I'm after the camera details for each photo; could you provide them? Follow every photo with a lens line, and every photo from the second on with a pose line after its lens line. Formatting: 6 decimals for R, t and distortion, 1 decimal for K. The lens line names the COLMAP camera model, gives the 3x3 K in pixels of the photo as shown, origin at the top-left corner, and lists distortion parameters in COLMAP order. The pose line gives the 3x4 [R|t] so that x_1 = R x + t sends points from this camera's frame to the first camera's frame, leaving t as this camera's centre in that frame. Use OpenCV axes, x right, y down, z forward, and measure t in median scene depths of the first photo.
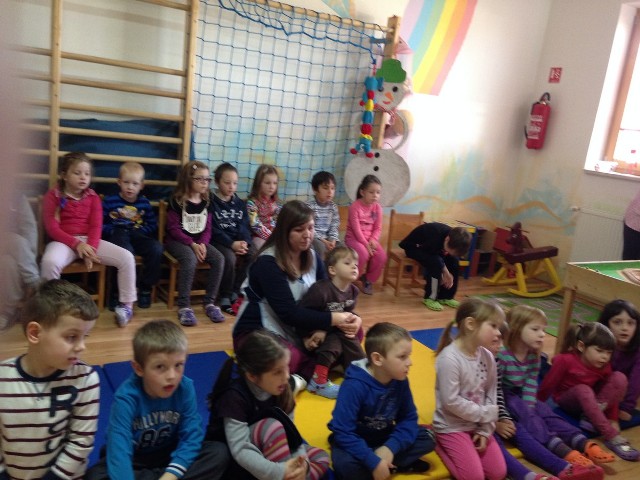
lens RADIAL K [[569.3, 0, 320.0], [0, 569.3, 240.0], [0, 0, 1]] dist [0.173331, -0.266859]
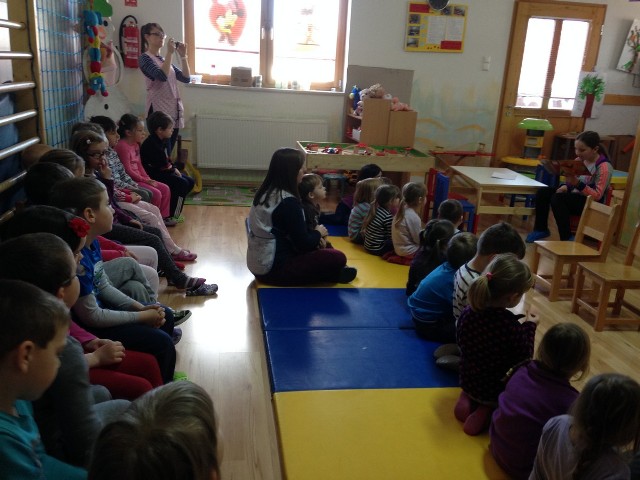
lens RADIAL K [[569.3, 0, 320.0], [0, 569.3, 240.0], [0, 0, 1]] dist [0.173331, -0.266859]
pose [[0.367824, -0.353997, 0.859879, -0.864495], [0.172040, 0.934647, 0.311186, -0.193096], [-0.913843, 0.033472, 0.404687, 0.312222]]
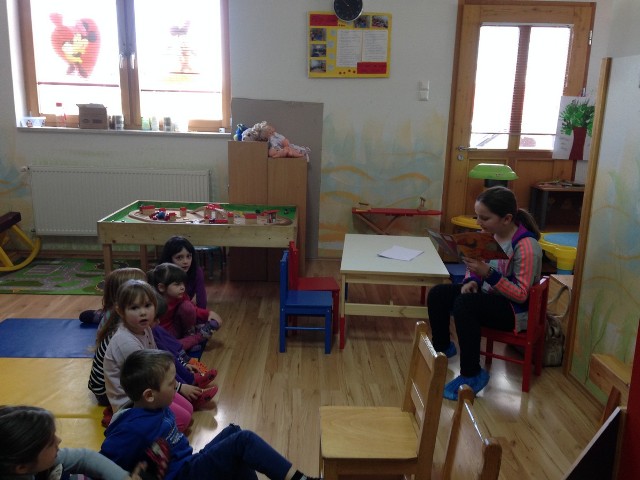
lens RADIAL K [[569.3, 0, 320.0], [0, 569.3, 240.0], [0, 0, 1]] dist [0.173331, -0.266859]
pose [[0.477480, -0.291436, 0.828902, -0.228256], [0.207692, 0.954091, 0.215813, -0.063086], [-0.853743, 0.069110, 0.516088, 0.100305]]
